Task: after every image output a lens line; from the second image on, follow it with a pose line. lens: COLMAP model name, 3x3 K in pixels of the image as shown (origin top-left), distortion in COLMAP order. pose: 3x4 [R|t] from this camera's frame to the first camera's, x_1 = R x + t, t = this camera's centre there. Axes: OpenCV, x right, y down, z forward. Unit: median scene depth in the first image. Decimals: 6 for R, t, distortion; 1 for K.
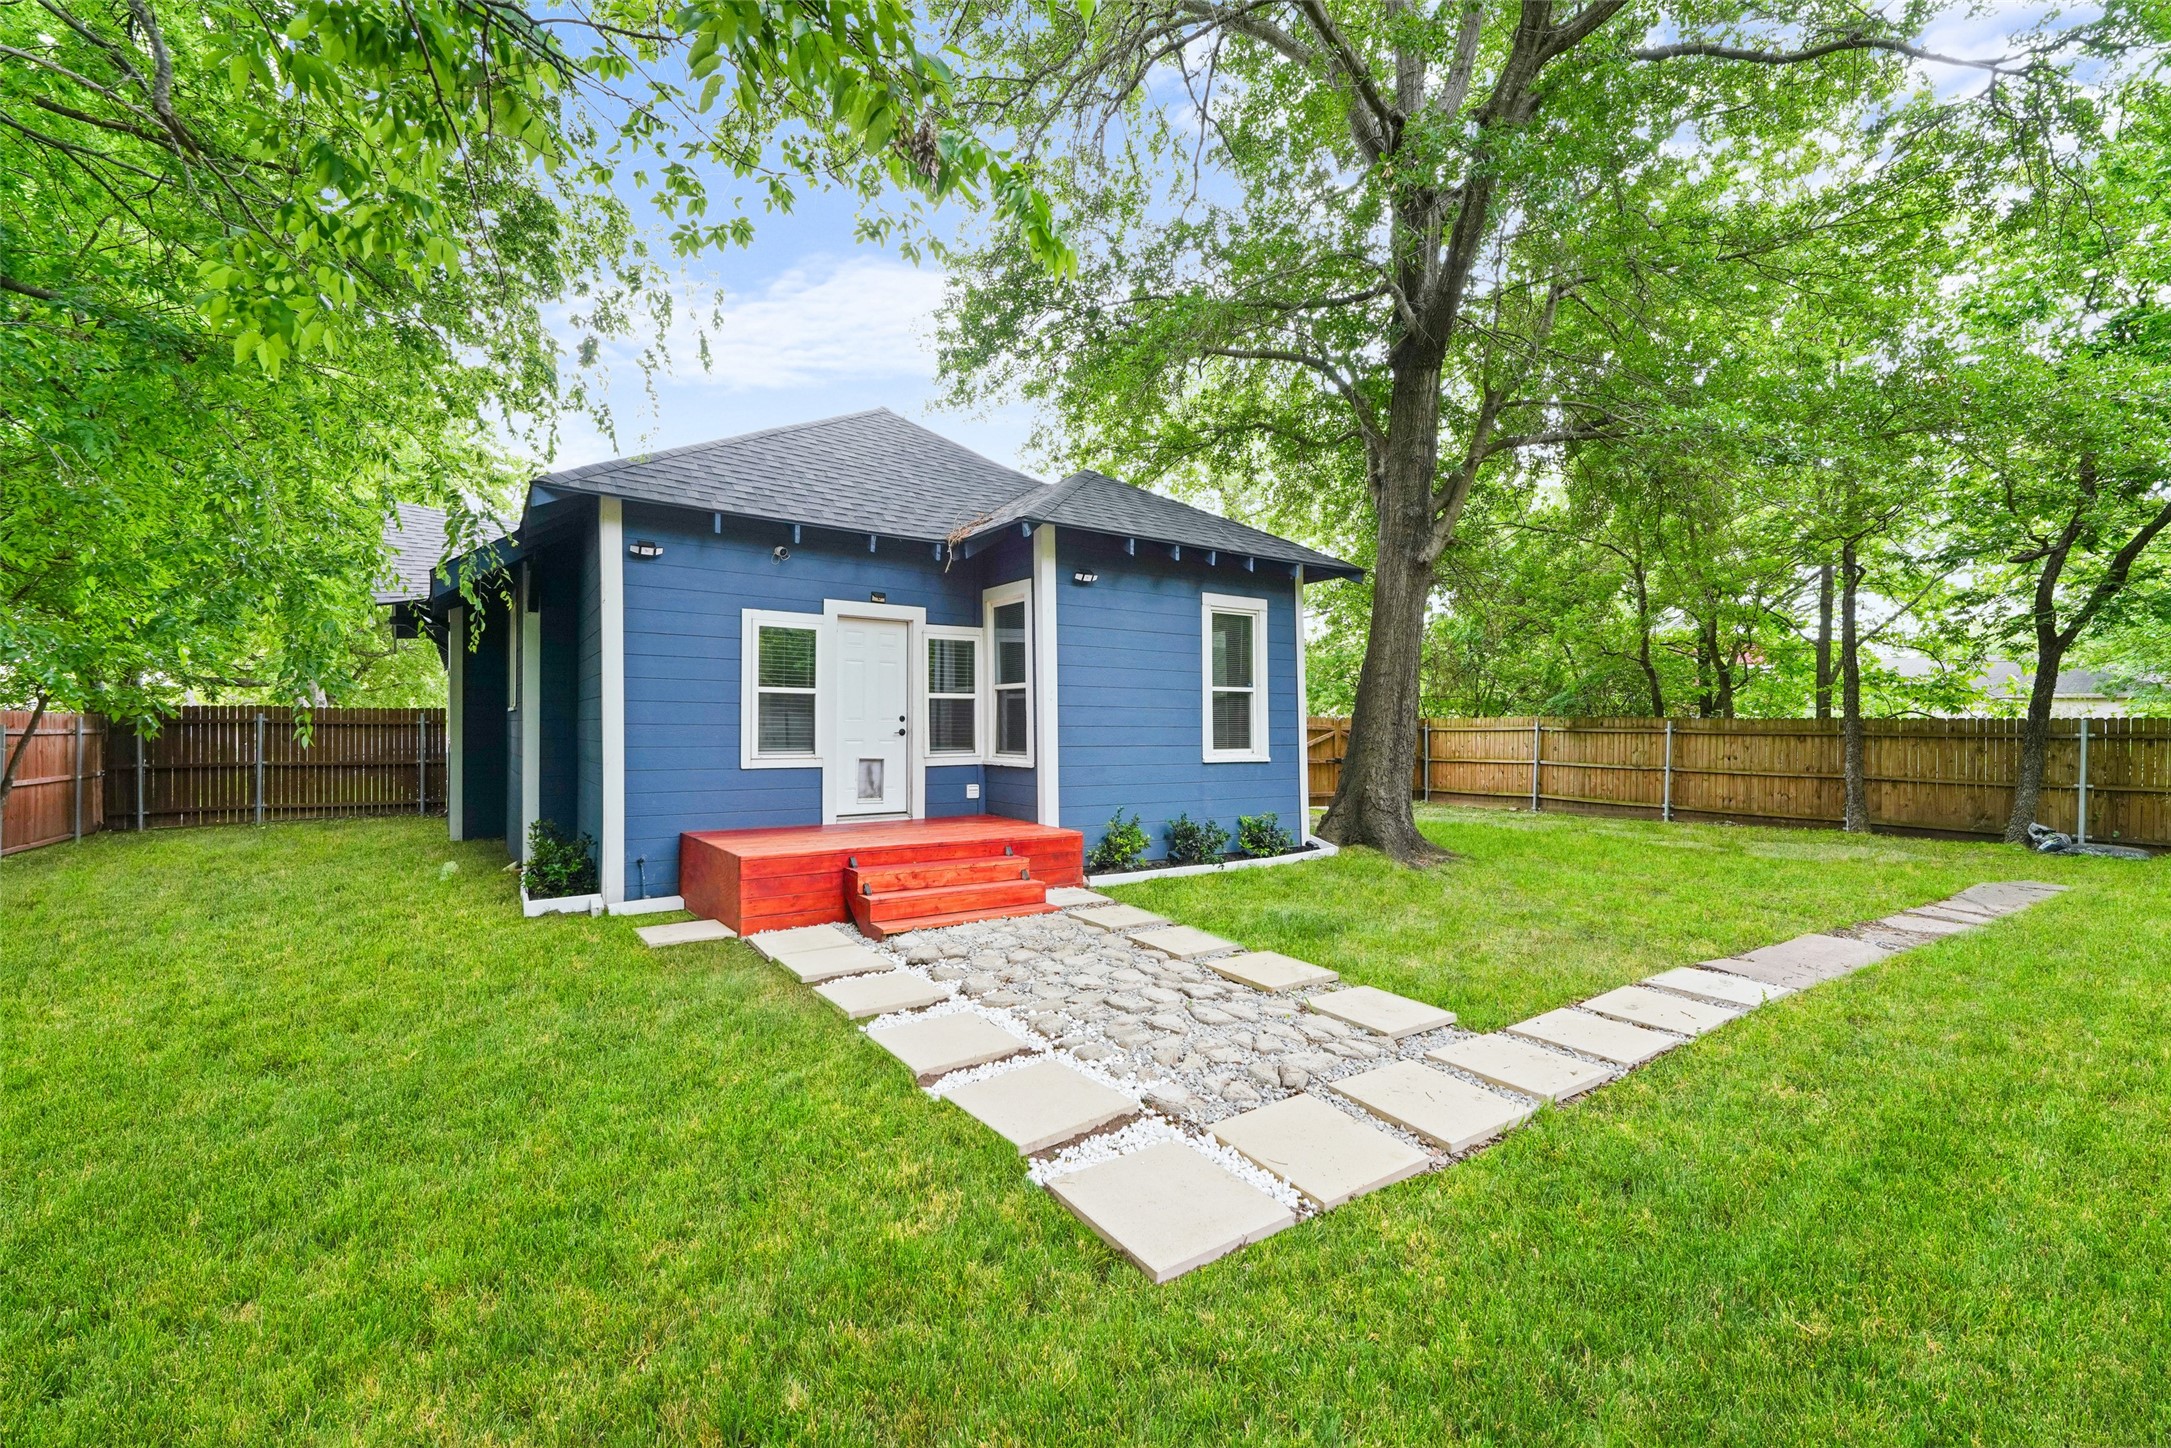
lens RADIAL K [[882.3, 0, 1080.7], [0, 882.3, 715.0], [0, 0, 1]] dist [0.019414, 0.000272]
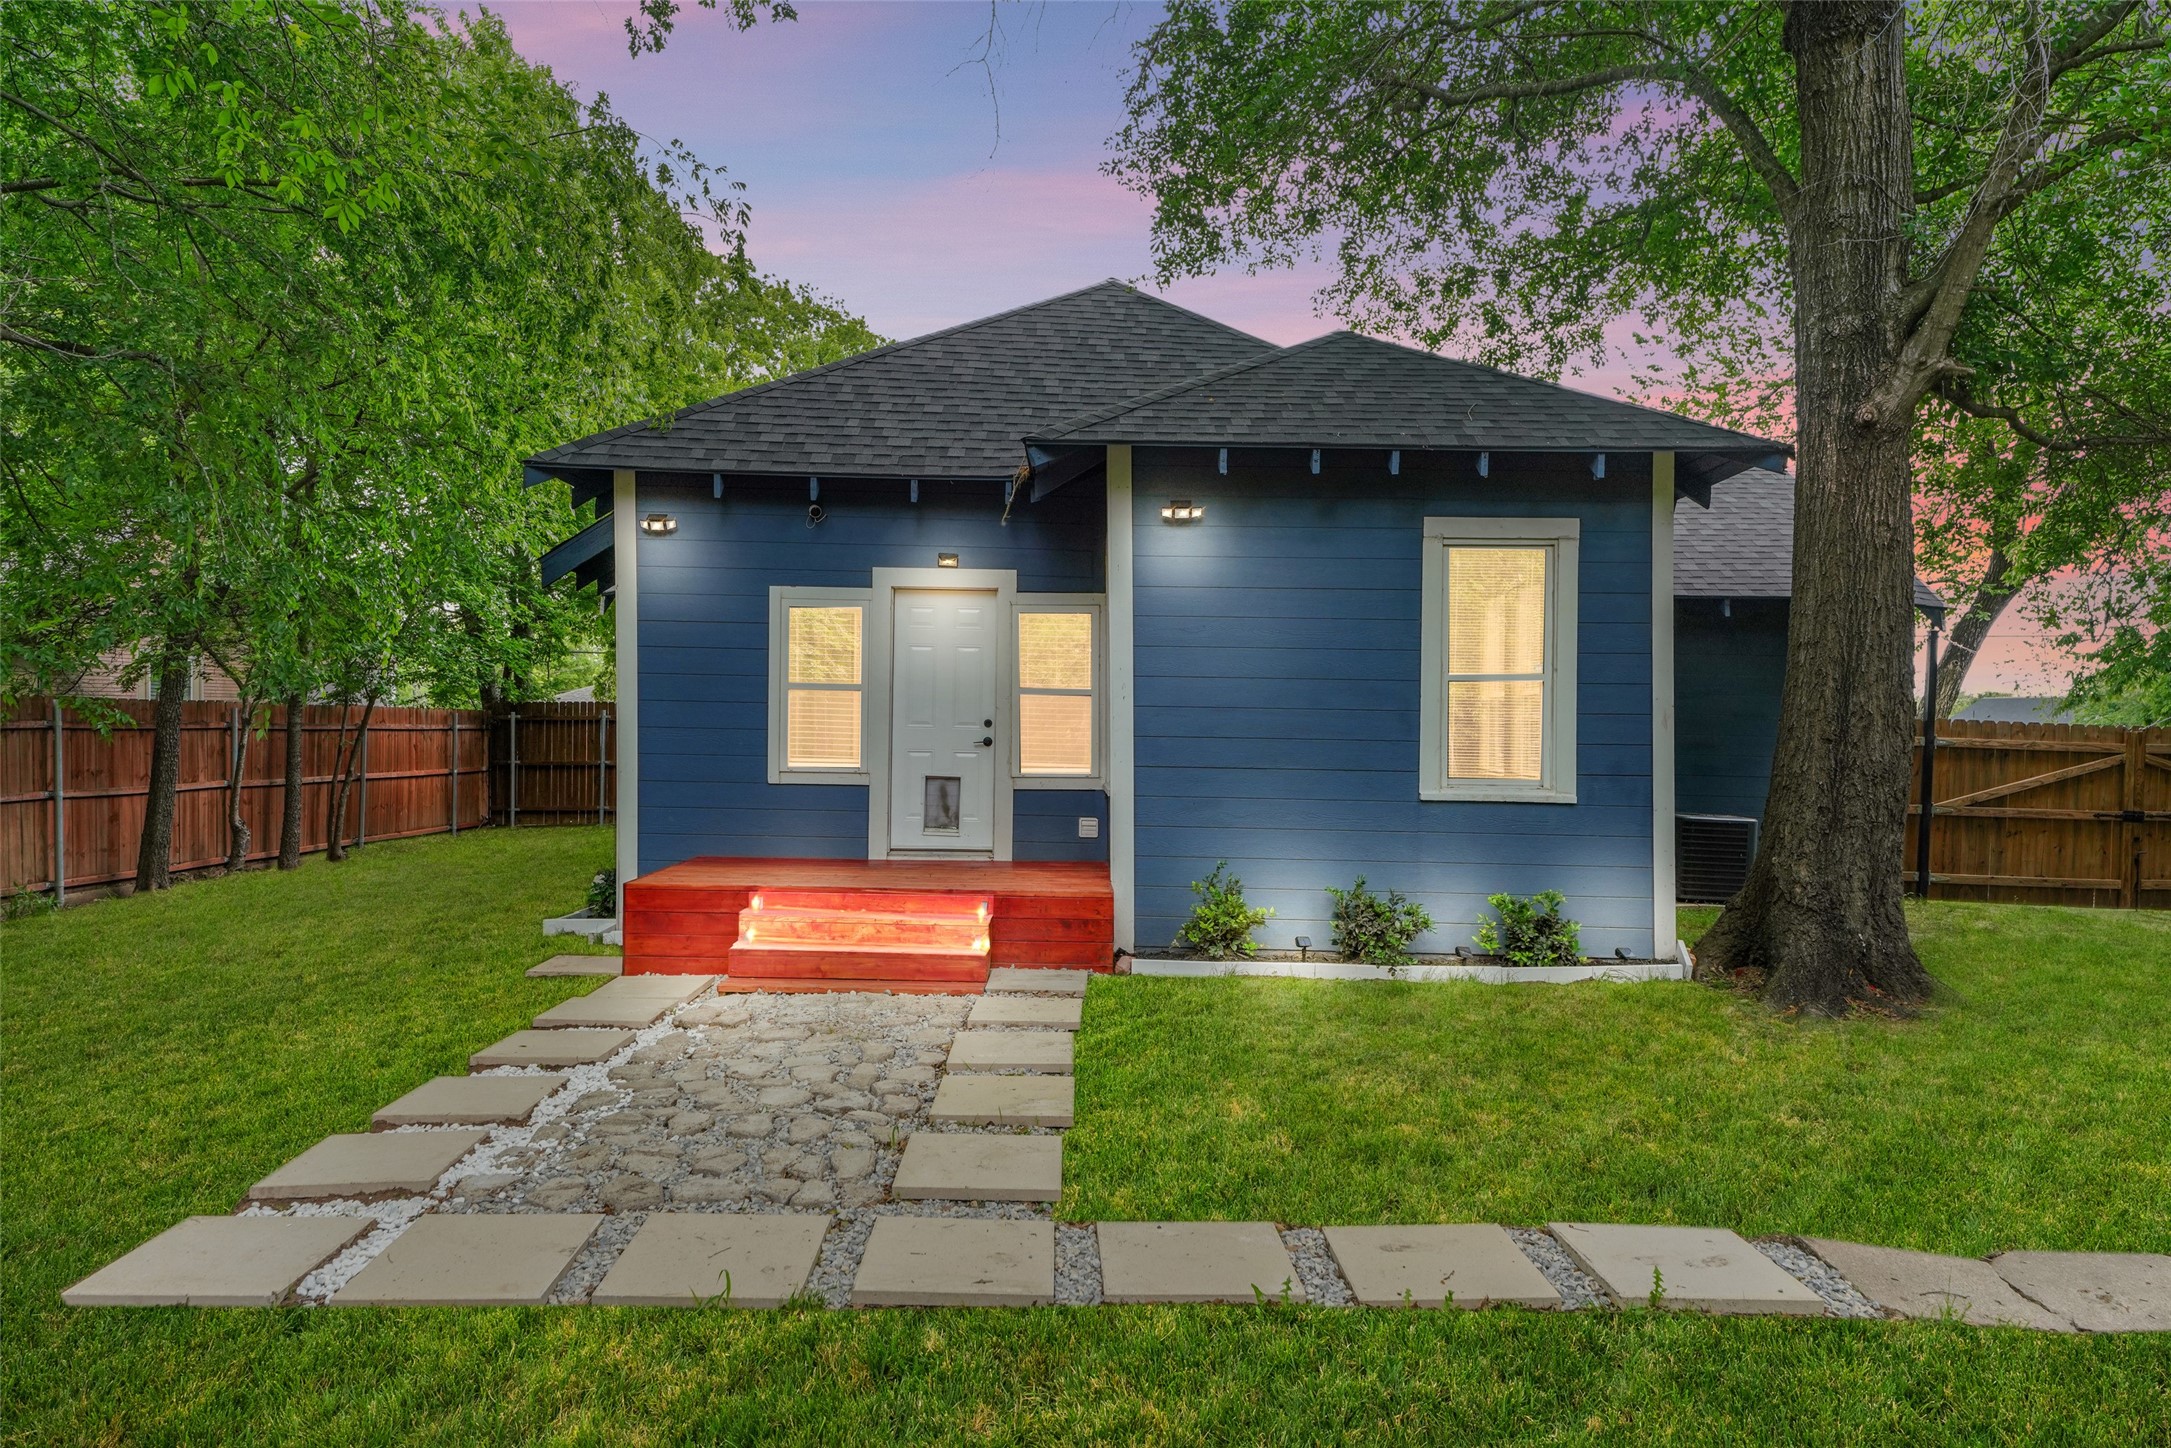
lens RADIAL K [[1376.9, 0, 1091.7], [0, 1376.9, 759.2], [0, 0, 1]] dist [0.036623, 0.002080]
pose [[0.835413, 0.022852, -0.549148, 0.520363], [-0.004120, 0.999368, 0.035319, -0.007302], [0.549608, -0.027244, 0.834978, 0.093778]]
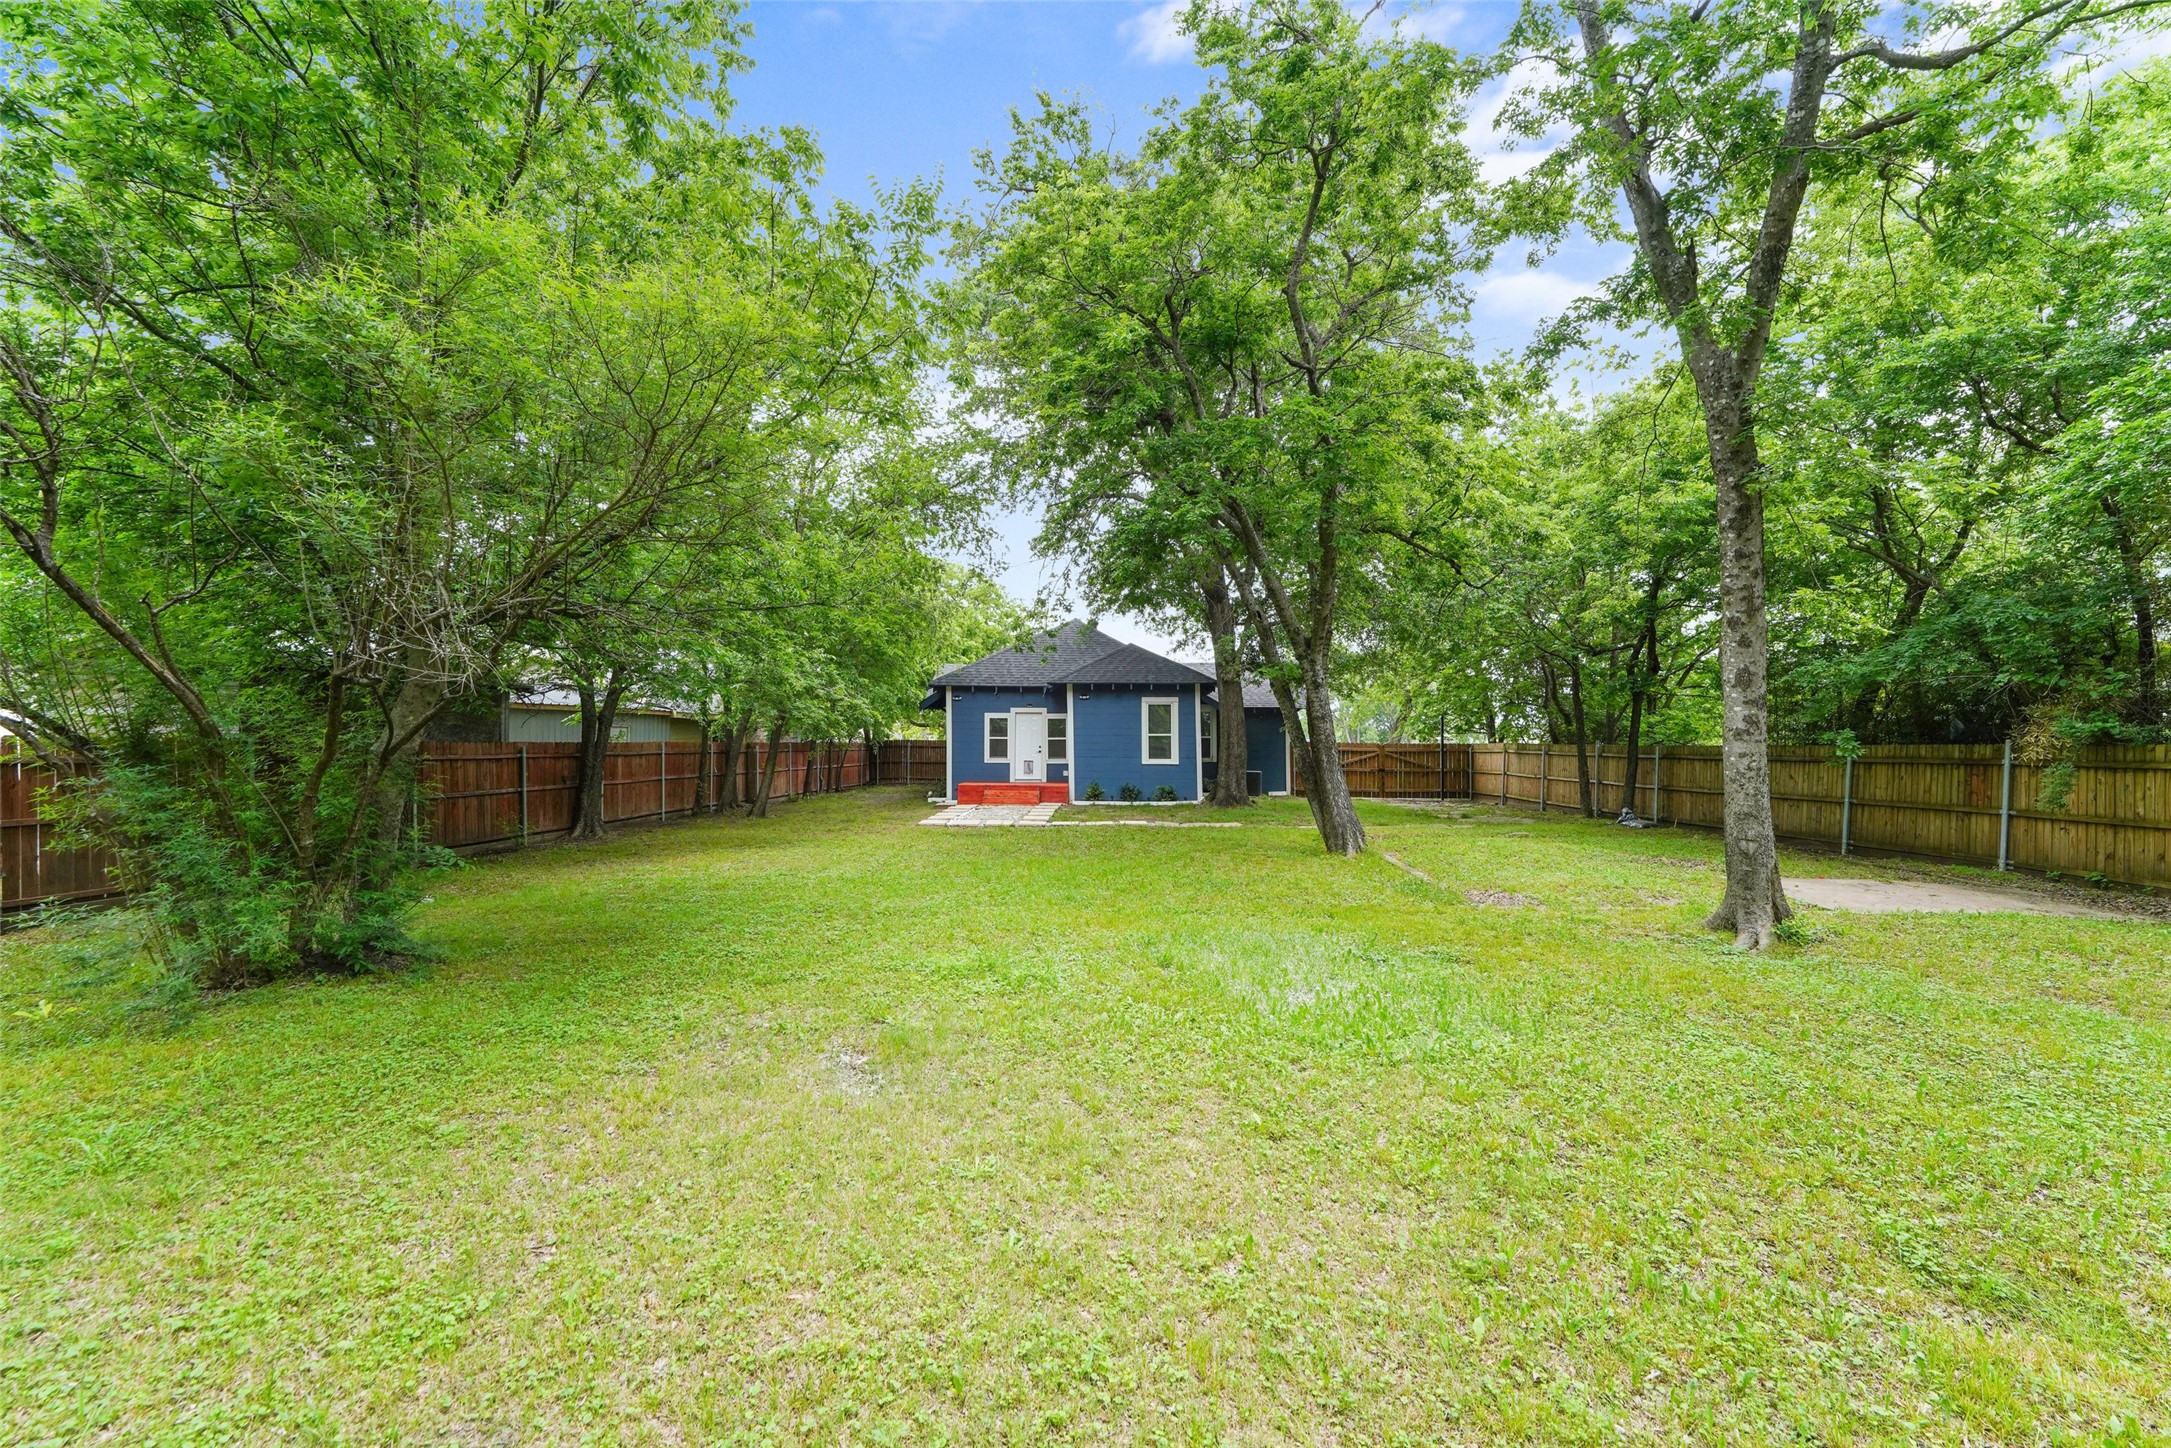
lens RADIAL K [[862.7, 0, 1079.0], [0, 862.7, 733.3], [0, 0, 1]] dist [0.015043, 0.000223]
pose [[0.813122, -0.007910, -0.582040, 1.605925], [0.009002, 0.999959, -0.001014, -0.037989], [0.582024, -0.004415, 0.813160, -1.265213]]
